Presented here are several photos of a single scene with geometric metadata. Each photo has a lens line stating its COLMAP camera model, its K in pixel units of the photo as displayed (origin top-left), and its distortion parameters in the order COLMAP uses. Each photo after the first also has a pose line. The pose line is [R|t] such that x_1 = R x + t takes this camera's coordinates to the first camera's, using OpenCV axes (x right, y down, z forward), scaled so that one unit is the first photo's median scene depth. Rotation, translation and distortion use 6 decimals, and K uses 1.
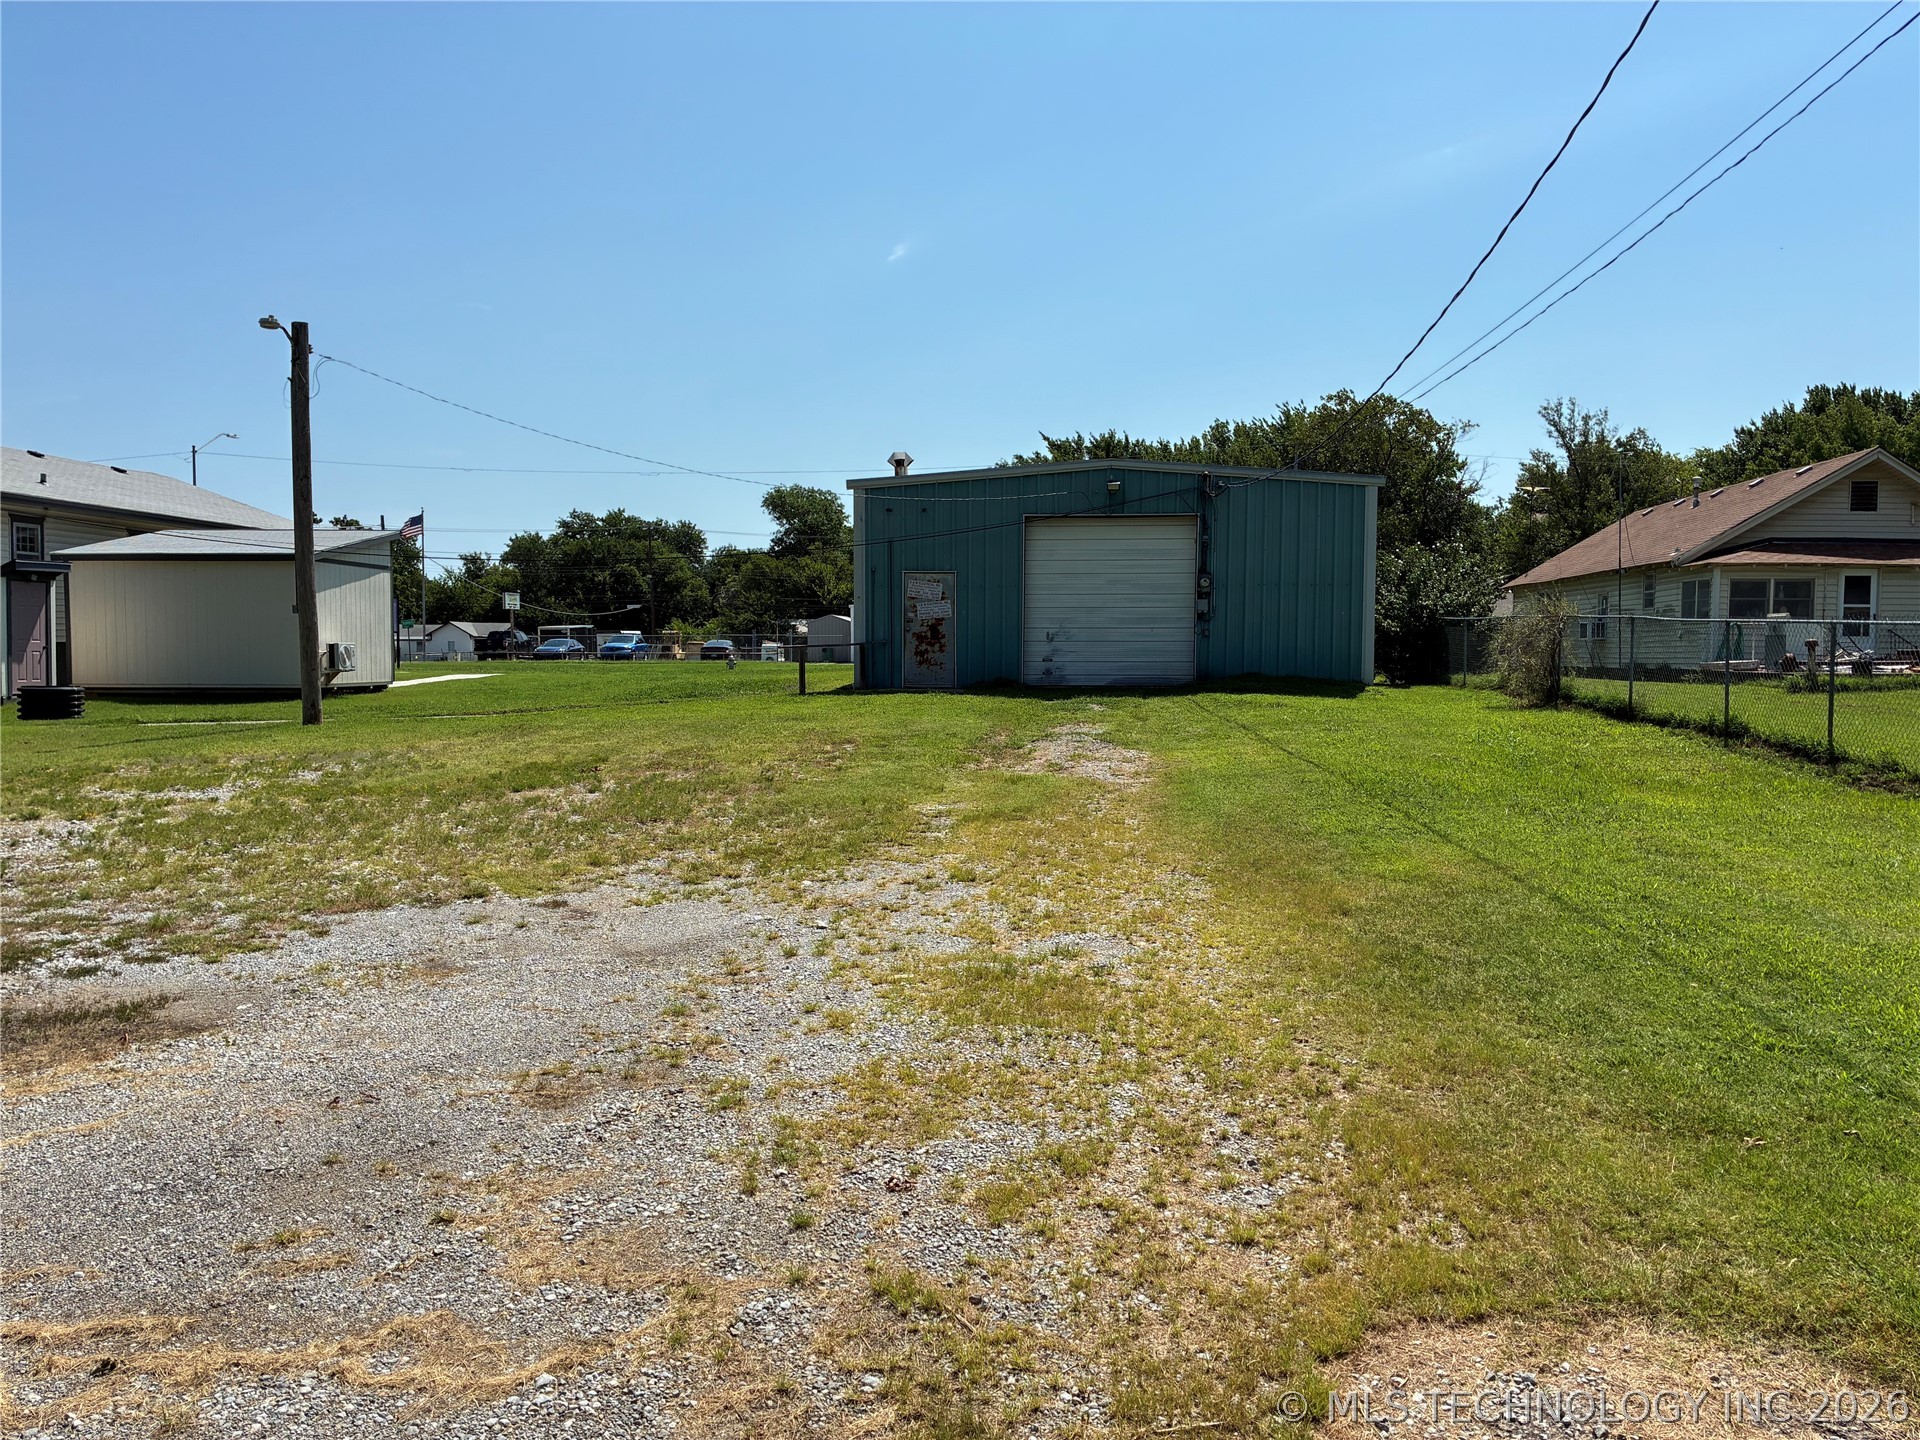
lens RADIAL K [[1463.4, 0, 975.3], [0, 1463.4, 729.1], [0, 0, 1]] dist [0.037851, -0.039193]
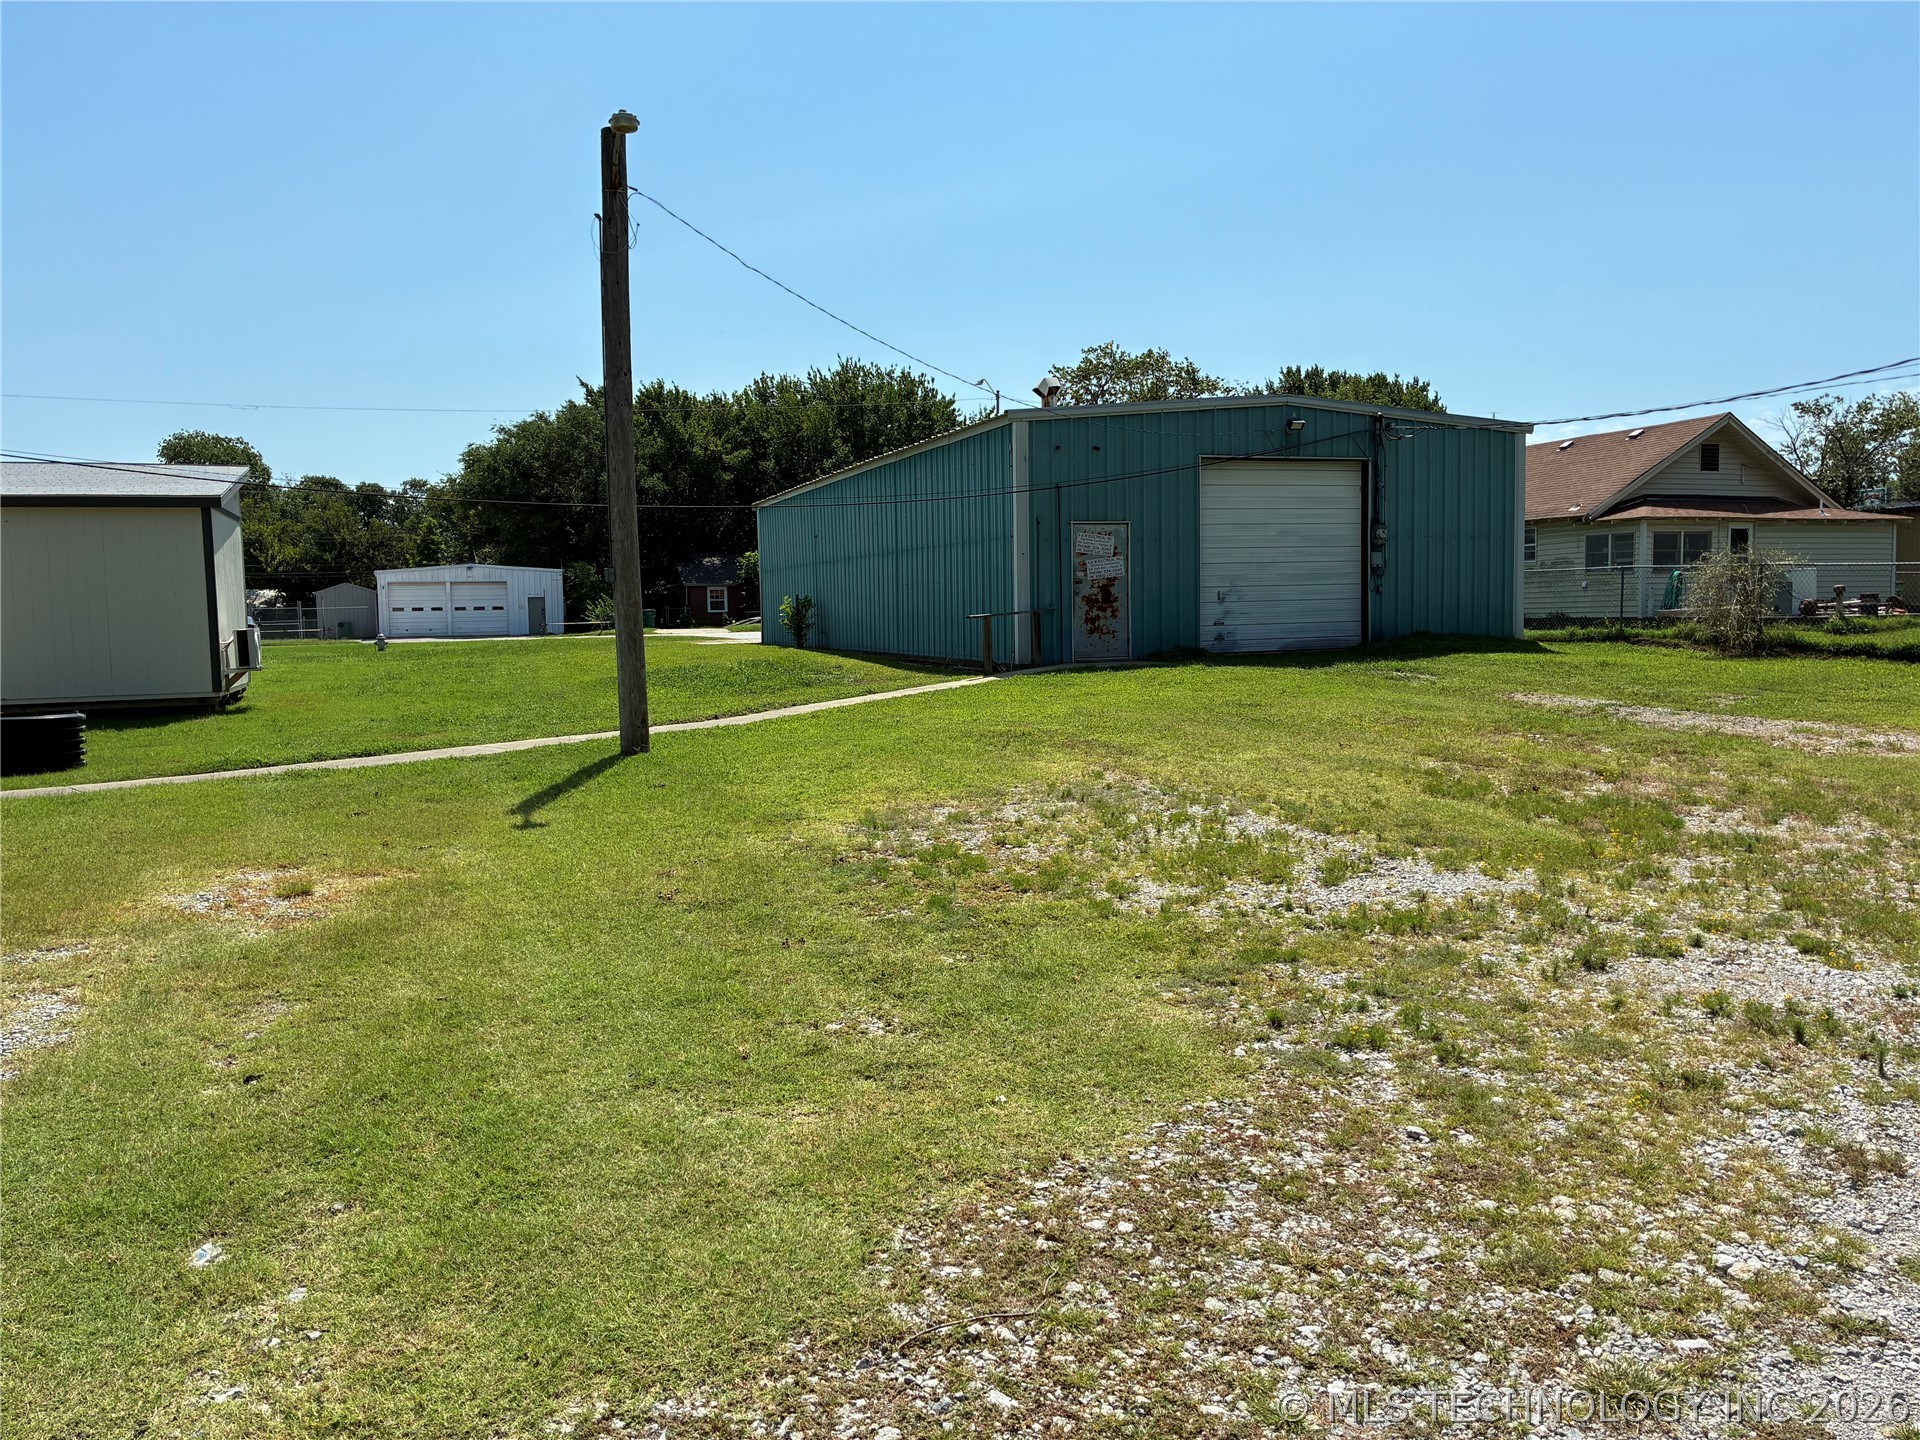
lens RADIAL K [[1463.4, 0, 962.7], [0, 1463.4, 726.1], [0, 0, 1]] dist [0.037851, -0.039193]
pose [[0.909112, -0.056243, 0.412738, -0.454700], [0.047222, 0.998371, 0.032033, -0.021442], [-0.413867, -0.009631, 0.910286, 0.266491]]
